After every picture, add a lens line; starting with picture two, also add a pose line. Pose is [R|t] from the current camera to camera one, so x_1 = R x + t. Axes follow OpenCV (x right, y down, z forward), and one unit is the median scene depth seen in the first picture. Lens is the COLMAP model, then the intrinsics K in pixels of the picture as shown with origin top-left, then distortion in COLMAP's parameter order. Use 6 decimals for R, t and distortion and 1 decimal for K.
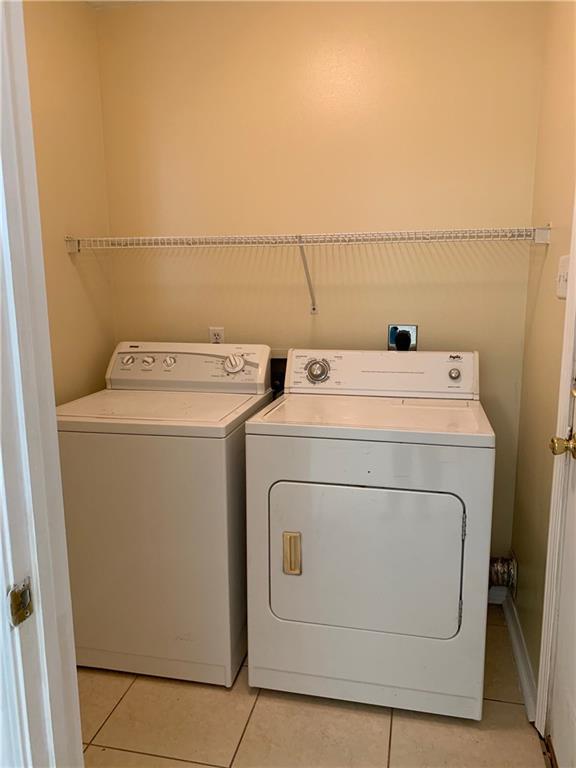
lens RADIAL K [[596.2, 0, 284.7], [0, 596.2, 382.6], [0, 0, 1]] dist [0.026136, -0.028011]
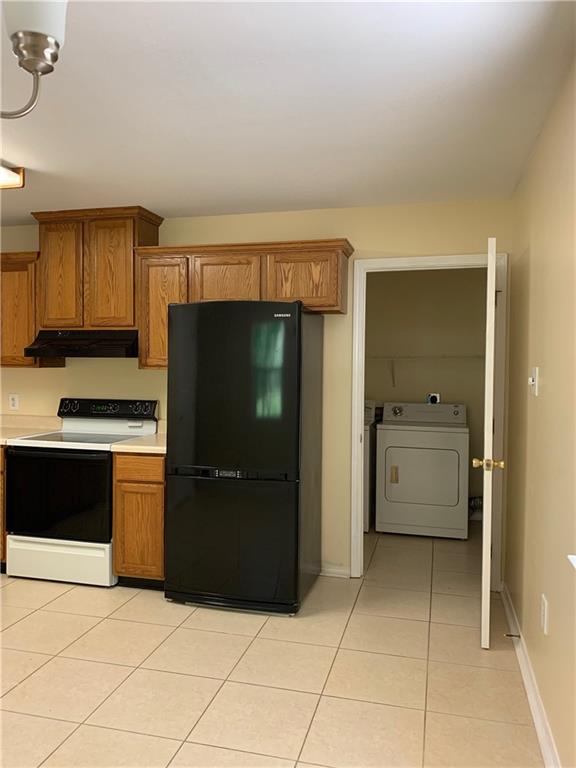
lens RADIAL K [[596.2, 0, 303.4], [0, 596.2, 380.4], [0, 0, 1]] dist [0.026136, -0.028011]
pose [[0.999847, 0.016394, -0.006065, -0.305693], [-0.017182, 0.985506, -0.168766, 0.264923], [0.003210, 0.168844, 0.985638, -1.344256]]
